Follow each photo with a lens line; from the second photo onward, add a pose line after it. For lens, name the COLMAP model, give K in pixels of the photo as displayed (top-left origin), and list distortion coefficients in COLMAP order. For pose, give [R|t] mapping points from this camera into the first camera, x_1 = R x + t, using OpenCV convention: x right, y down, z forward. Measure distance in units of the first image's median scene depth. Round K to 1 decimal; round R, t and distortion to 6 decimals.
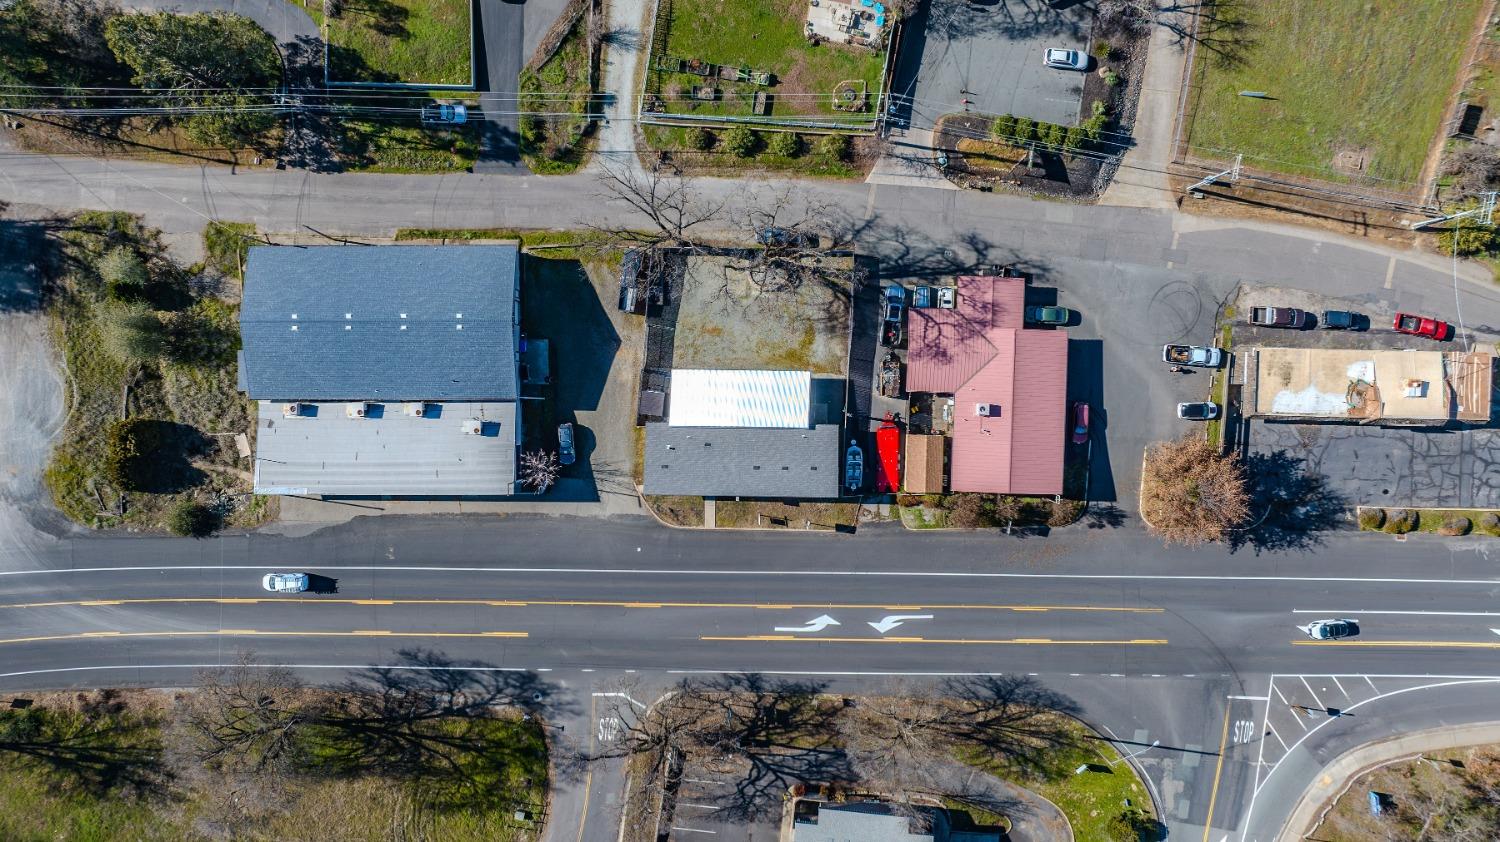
lens RADIAL K [[1051.5, 0, 756.3], [0, 1051.5, 420.2], [0, 0, 1]] dist [-0.034488, 0.036313]
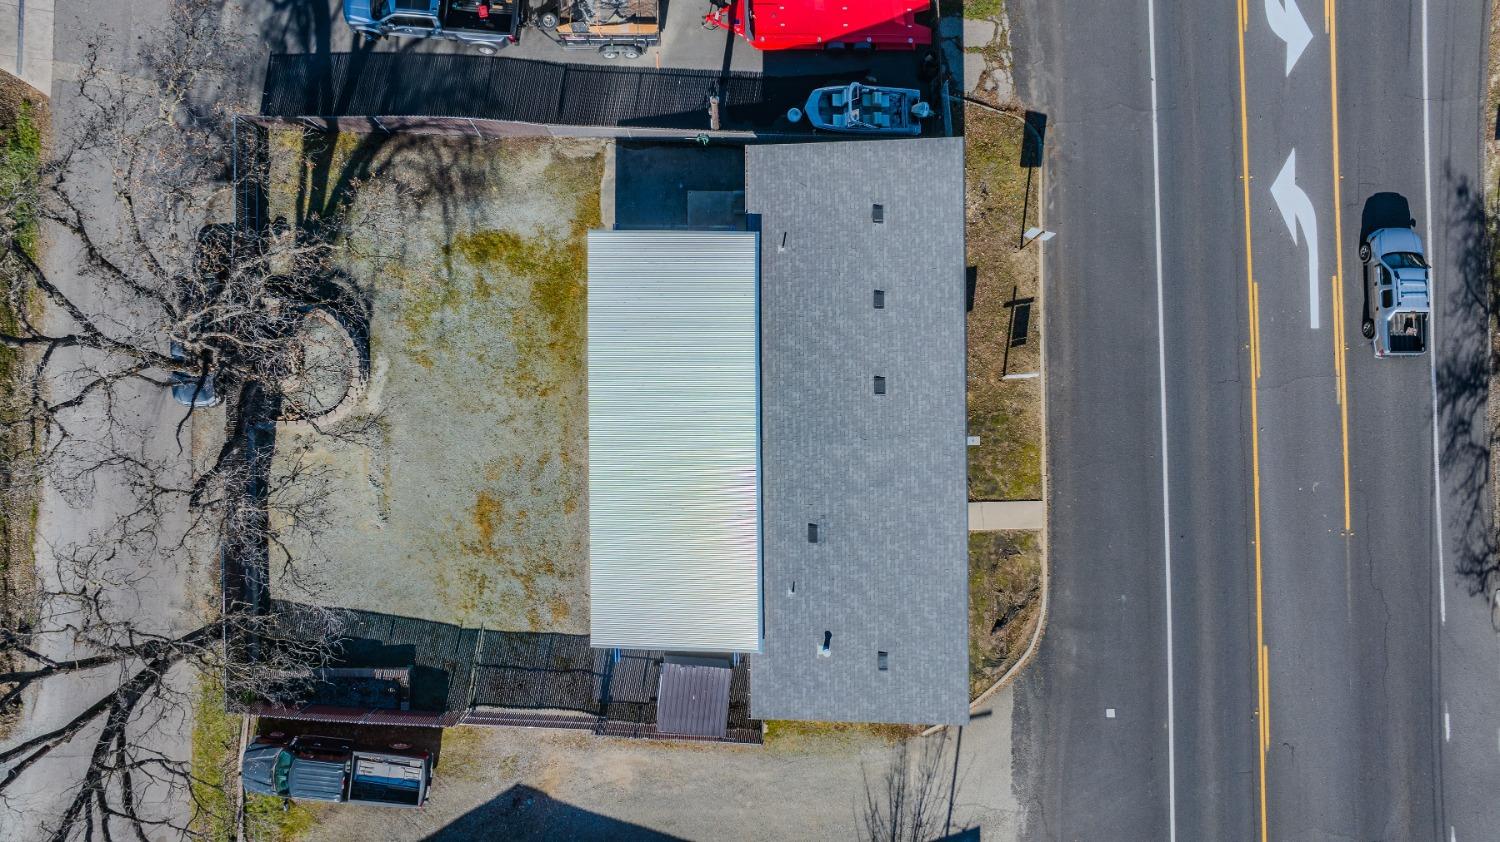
lens RADIAL K [[1051.5, 0, 756.3], [0, 1051.5, 420.2], [0, 0, 1]] dist [-0.034488, 0.036313]
pose [[-0.023739, -0.999715, -0.002609, -0.008882], [0.999663, -0.023710, -0.010581, 0.009492], [0.010516, -0.002859, 0.999941, 0.647668]]
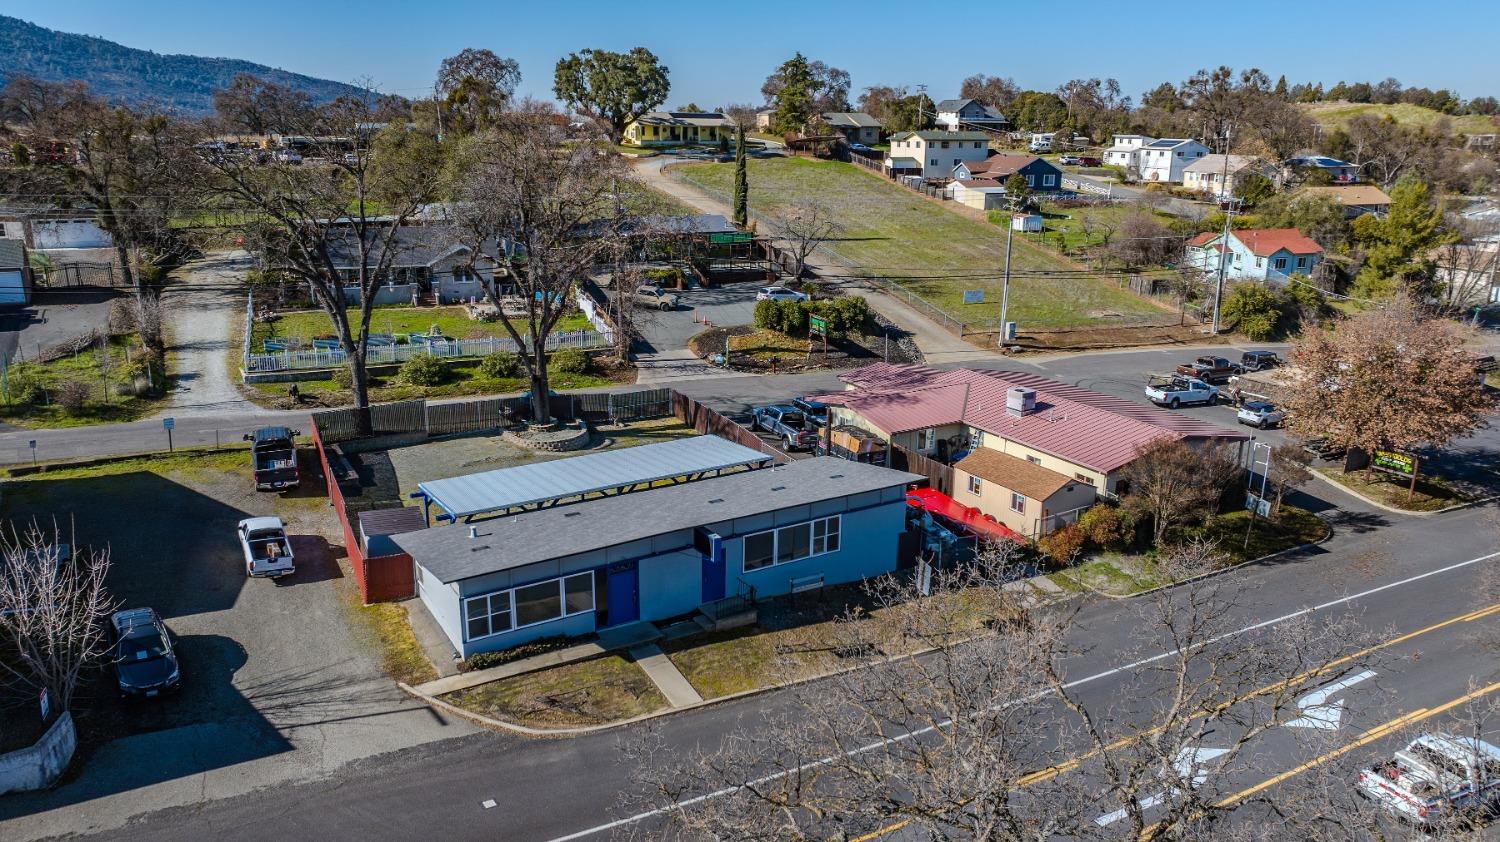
lens RADIAL K [[1051.5, 0, 756.3], [0, 1051.5, 420.2], [0, 0, 1]] dist [-0.034488, 0.036313]
pose [[0.838718, -0.138826, 0.526573, -0.178845], [0.544566, 0.214393, -0.810854, 0.345400], [-0.000326, 0.966832, 0.255415, 0.848313]]
